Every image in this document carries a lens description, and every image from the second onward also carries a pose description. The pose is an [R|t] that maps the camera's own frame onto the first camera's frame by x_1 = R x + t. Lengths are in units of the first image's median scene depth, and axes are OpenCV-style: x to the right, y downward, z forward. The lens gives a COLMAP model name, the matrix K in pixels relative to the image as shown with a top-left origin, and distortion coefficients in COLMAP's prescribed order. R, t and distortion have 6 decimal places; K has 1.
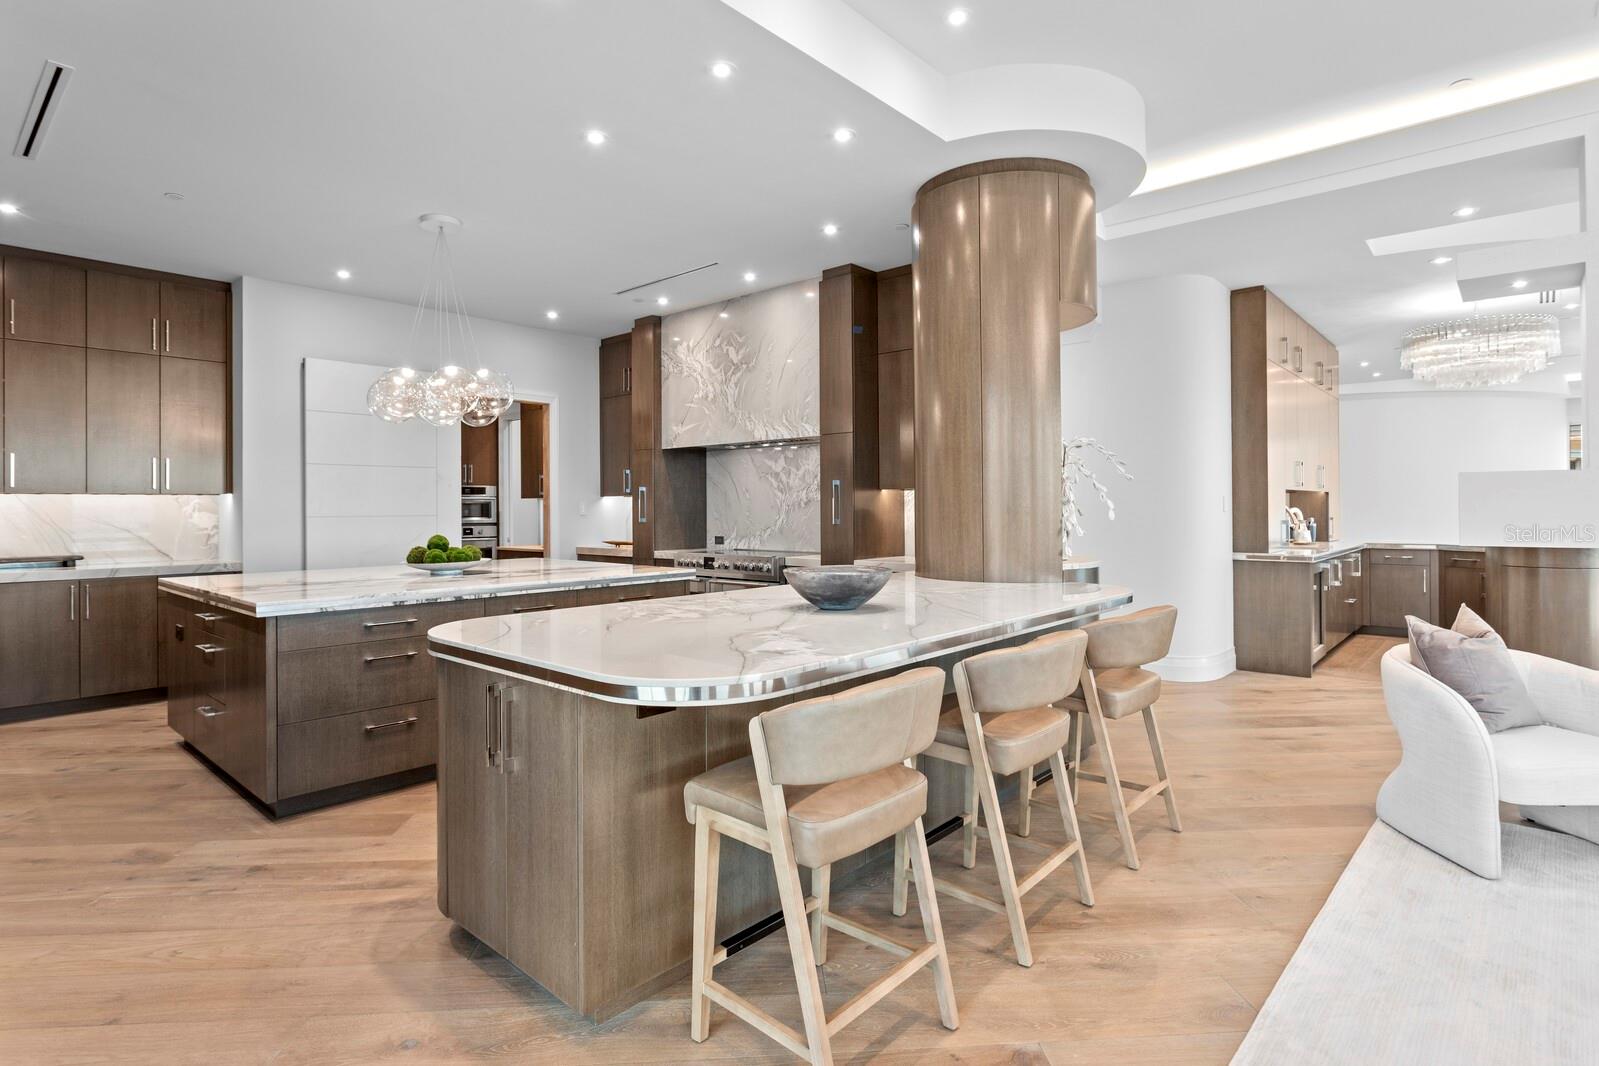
lens RADIAL K [[817.3, 0, 801.0], [0, 817.3, 505.7], [0, 0, 1]] dist [0.001922, 0.000643]
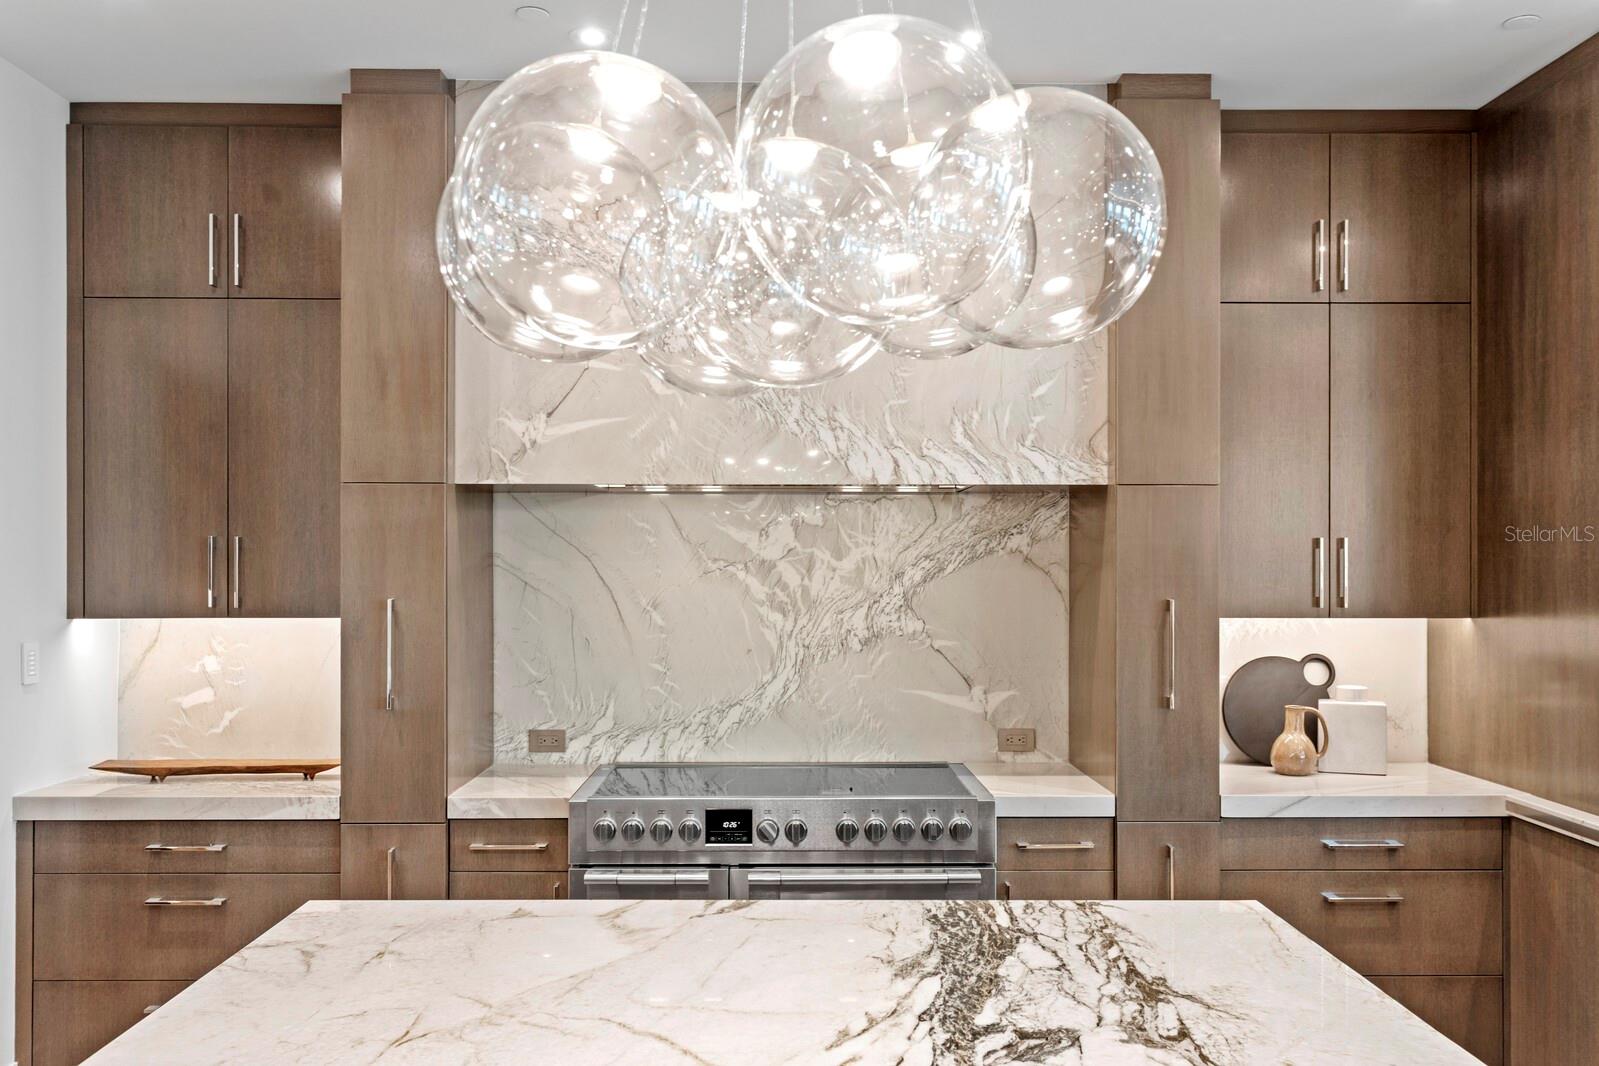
lens RADIAL K [[1361.3, 0, 794.5], [0, 1361.3, 572.9], [0, 0, 1]] dist [0.009606, 0.000166]
pose [[0.743805, -0.003540, 0.668388, -0.451470], [-0.007755, 0.999873, 0.013925, -0.044264], [-0.668352, -0.015541, 0.743683, 0.516924]]
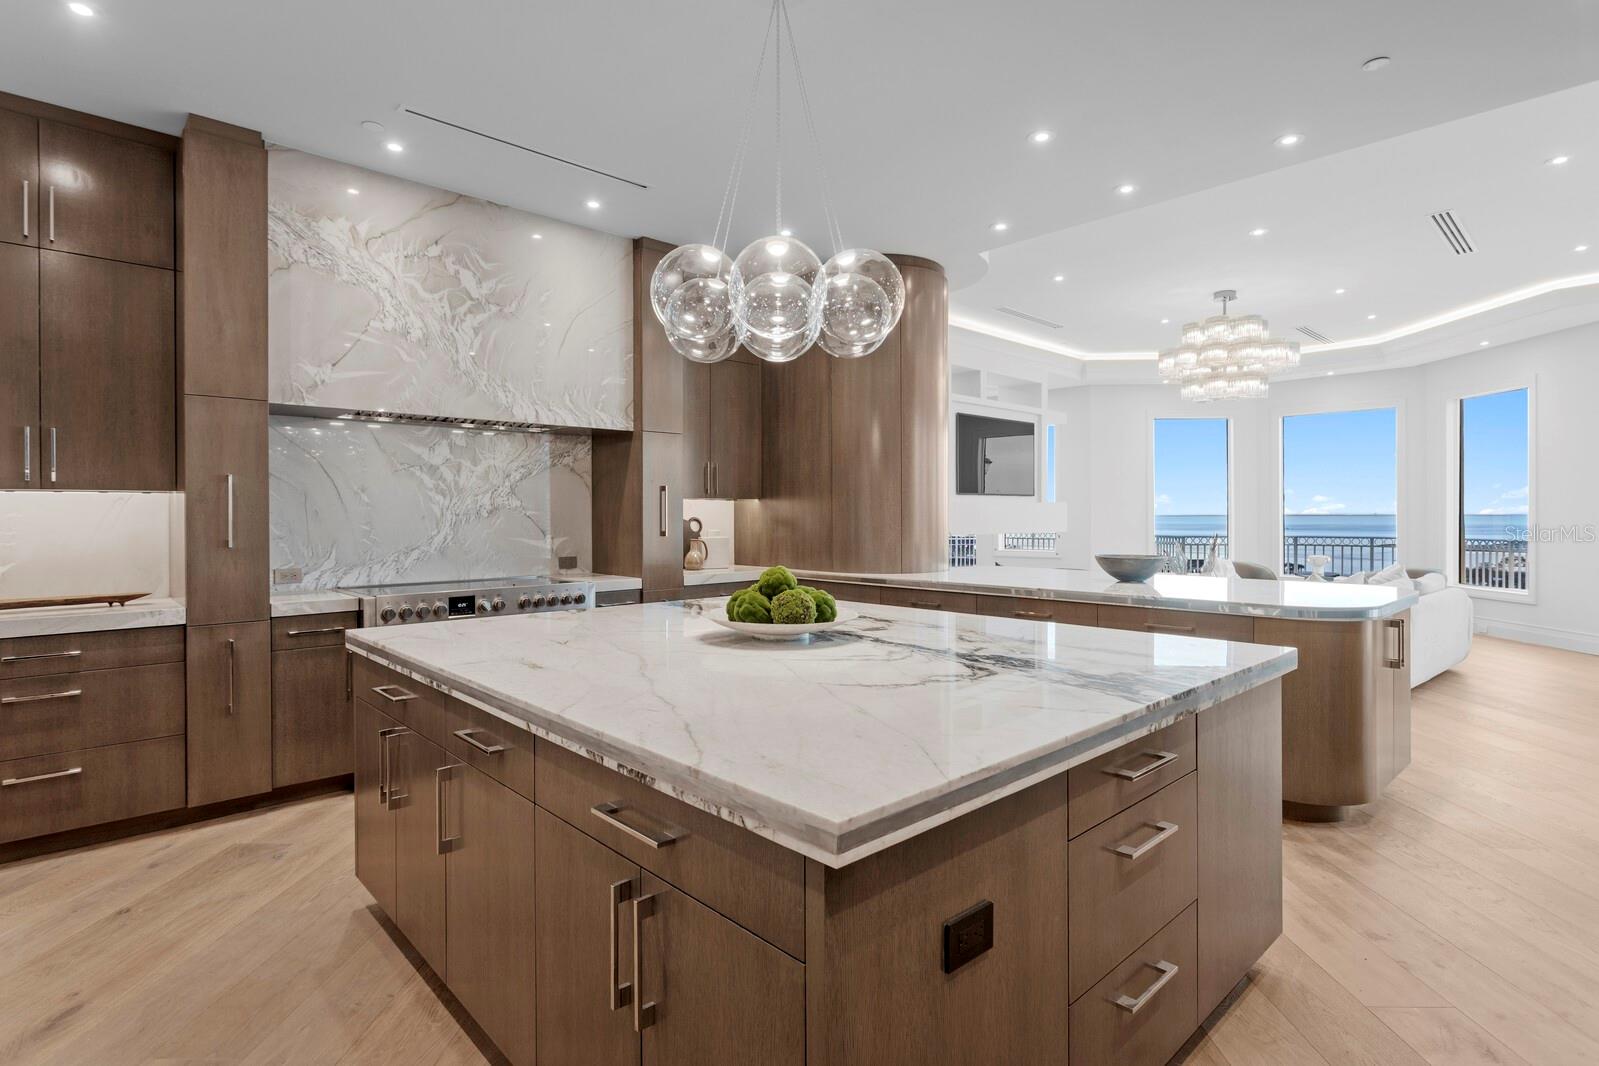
lens RADIAL K [[805.9, 0, 797.8], [0, 805.9, 524.2], [0, 0, 1]] dist [0.000555, 0.001087]
pose [[0.101184, -0.011171, 0.994805, -0.660447], [-0.004934, 0.999919, 0.011730, -0.001677], [-0.994856, -0.006095, 0.101120, 0.640098]]
